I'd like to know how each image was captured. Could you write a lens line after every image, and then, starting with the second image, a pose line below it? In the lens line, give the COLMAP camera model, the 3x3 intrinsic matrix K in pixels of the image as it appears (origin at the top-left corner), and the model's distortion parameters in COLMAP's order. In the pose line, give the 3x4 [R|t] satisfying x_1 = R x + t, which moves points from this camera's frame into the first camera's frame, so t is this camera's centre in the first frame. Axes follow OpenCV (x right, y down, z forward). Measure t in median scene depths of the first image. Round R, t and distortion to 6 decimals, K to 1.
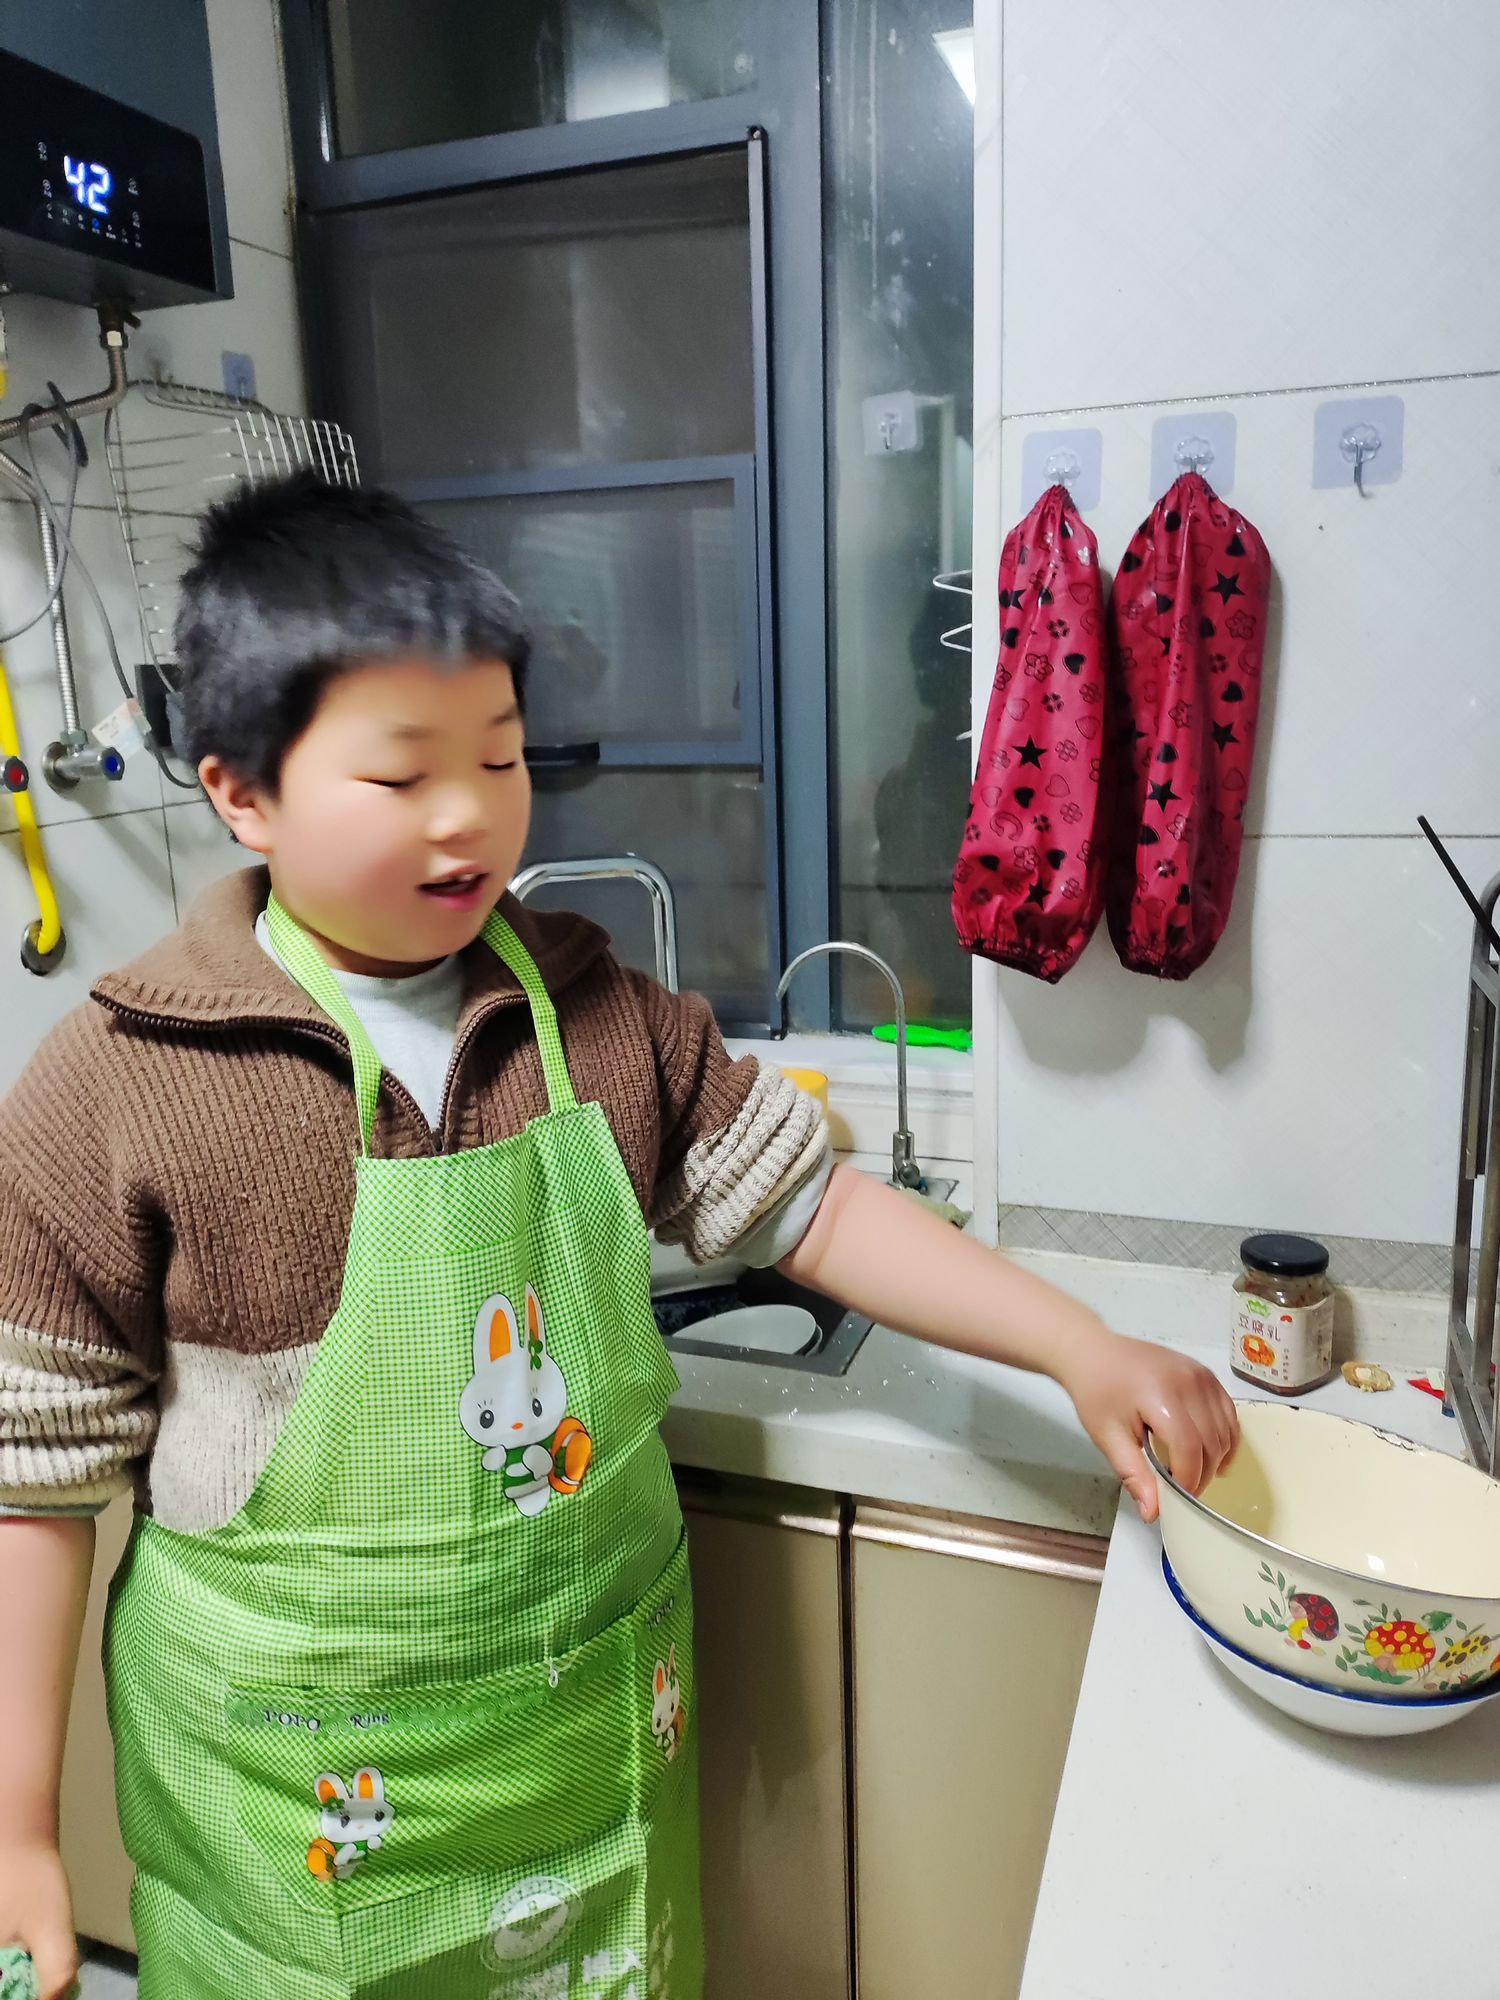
lens RADIAL K [[1459.3, 0, 695.2], [0, 1459.3, 1007.8], [0, 0, 1]] dist [0.044884, -0.074099]
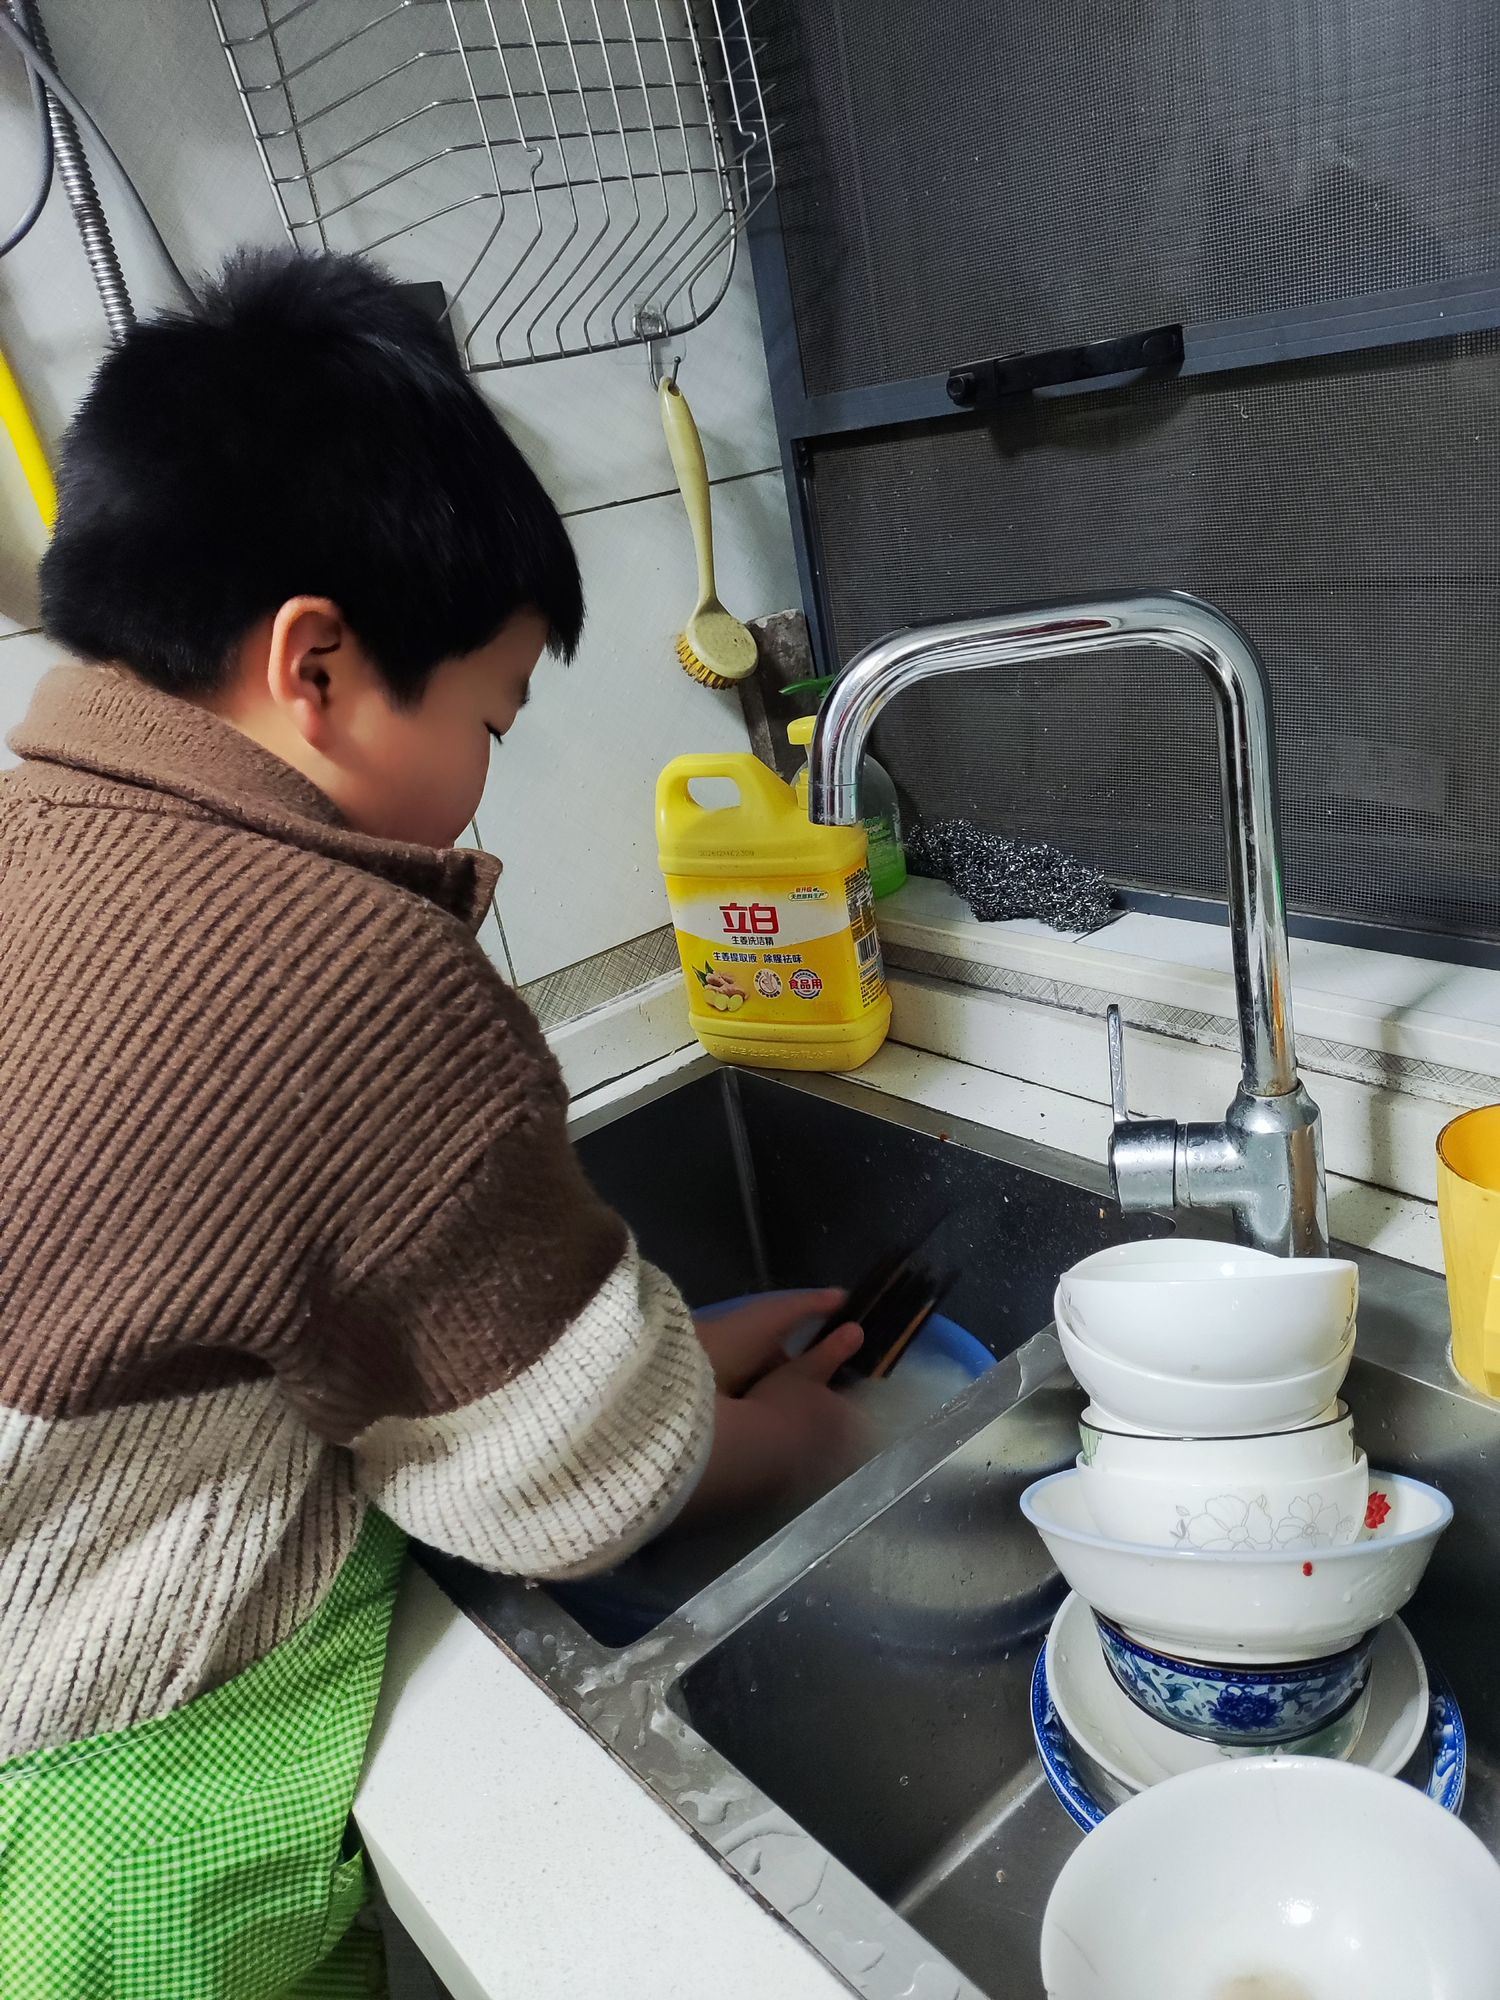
lens RADIAL K [[1459.3, 0, 739.8], [0, 1459.3, 1021.1], [0, 0, 1]] dist [0.044884, -0.074099]
pose [[0.867958, 0.077871, -0.490495, 0.068714], [0.023474, 0.980095, 0.197138, -0.074472], [0.496083, -0.182622, 0.848853, 0.609200]]
